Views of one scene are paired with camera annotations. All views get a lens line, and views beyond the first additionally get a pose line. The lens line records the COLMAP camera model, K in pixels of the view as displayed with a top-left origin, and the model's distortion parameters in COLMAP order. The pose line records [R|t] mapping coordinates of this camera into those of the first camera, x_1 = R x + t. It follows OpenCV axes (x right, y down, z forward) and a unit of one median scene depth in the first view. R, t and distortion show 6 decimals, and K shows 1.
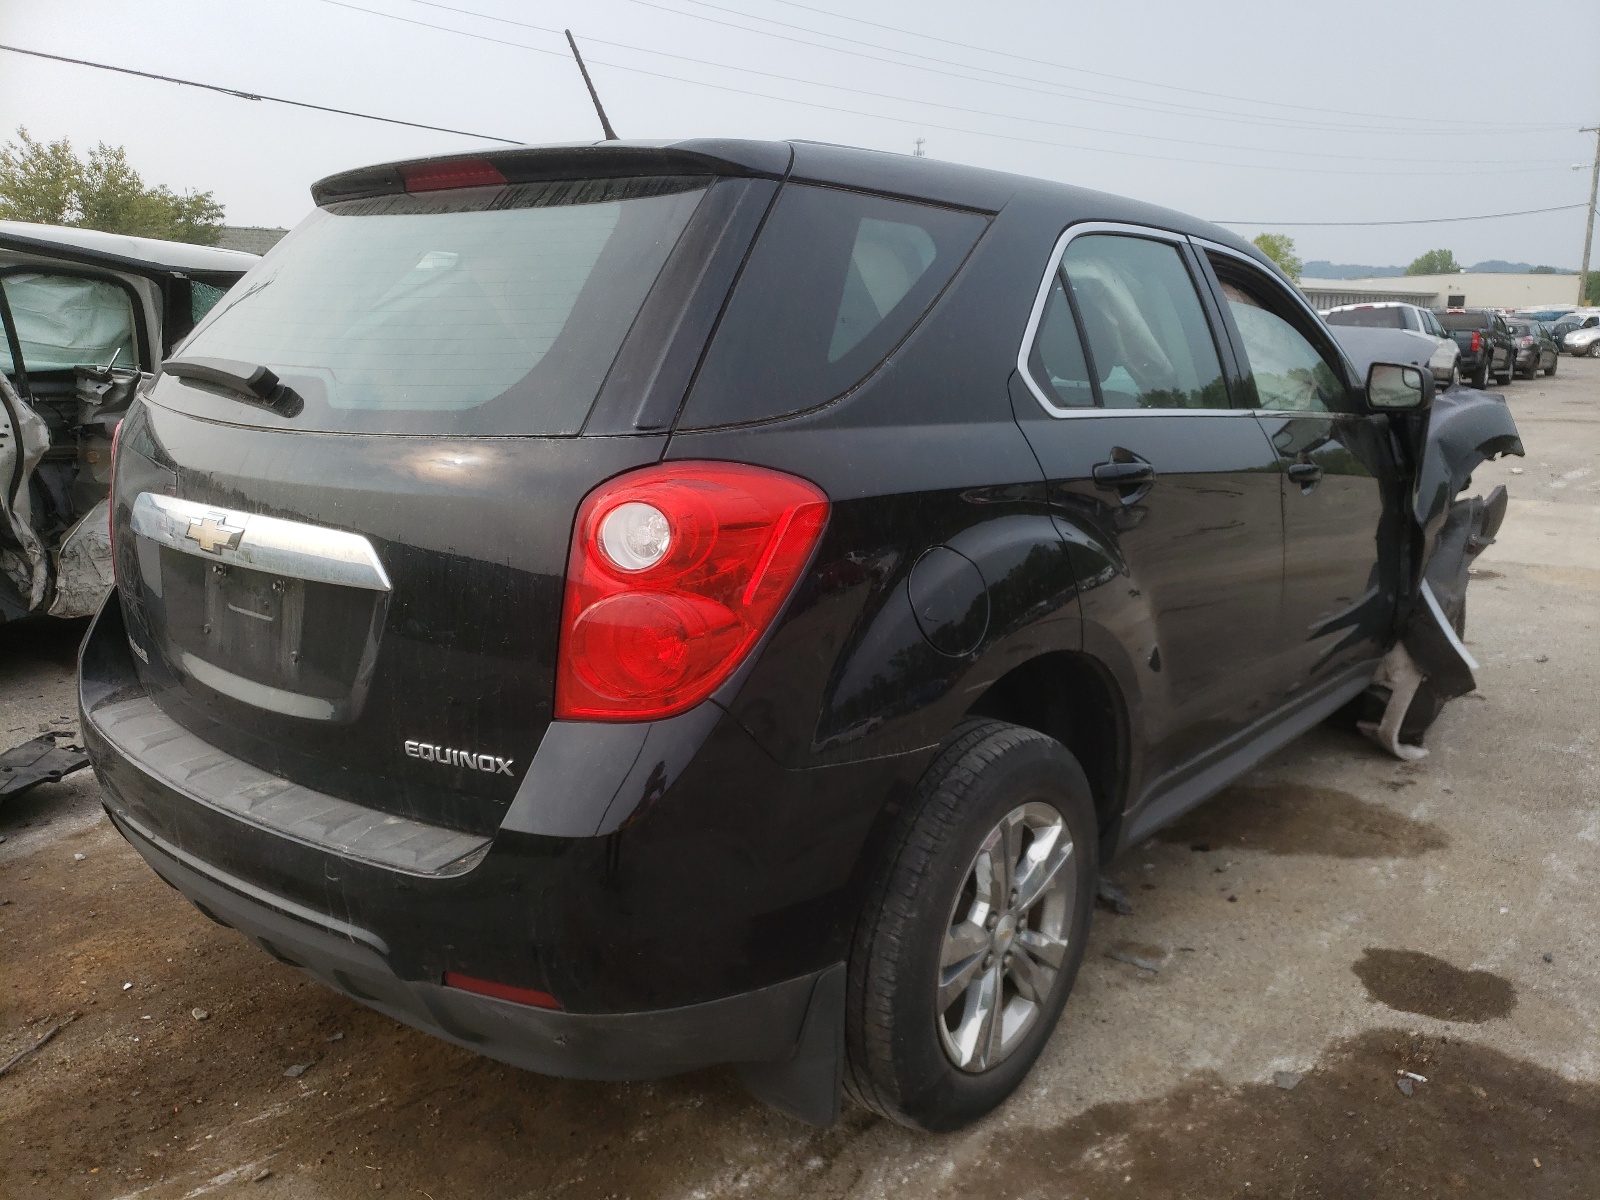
lens RADIAL K [[1307.9, 0, 800.0], [0, 1307.9, 600.0], [0, 0, 1]] dist [0.002696, 0.023225]
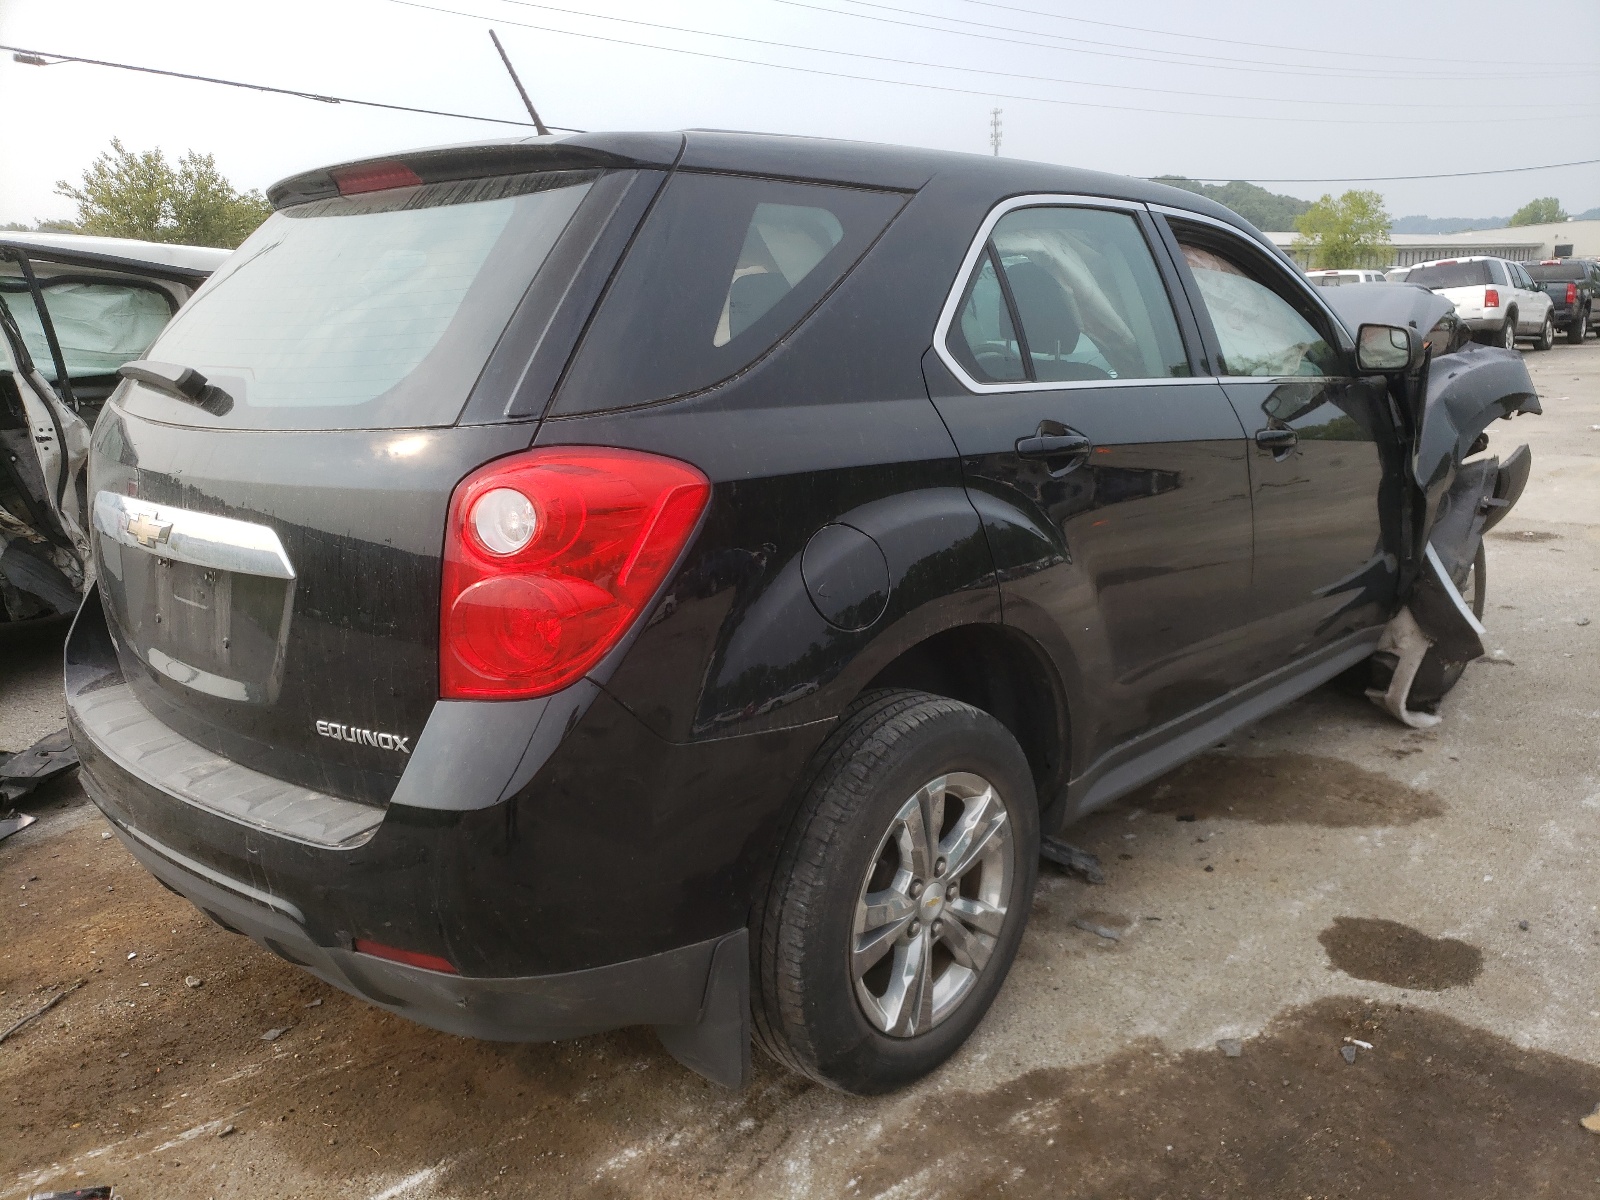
lens RADIAL K [[1302.4, 0, 800.0], [0, 1302.4, 600.0], [0, 0, 1]] dist [0.012405, 0.009771]
pose [[0.997178, -0.020589, -0.072200, 0.122517], [0.021760, 0.999643, 0.015476, 0.001954], [0.071855, -0.017003, 0.997270, -0.014207]]
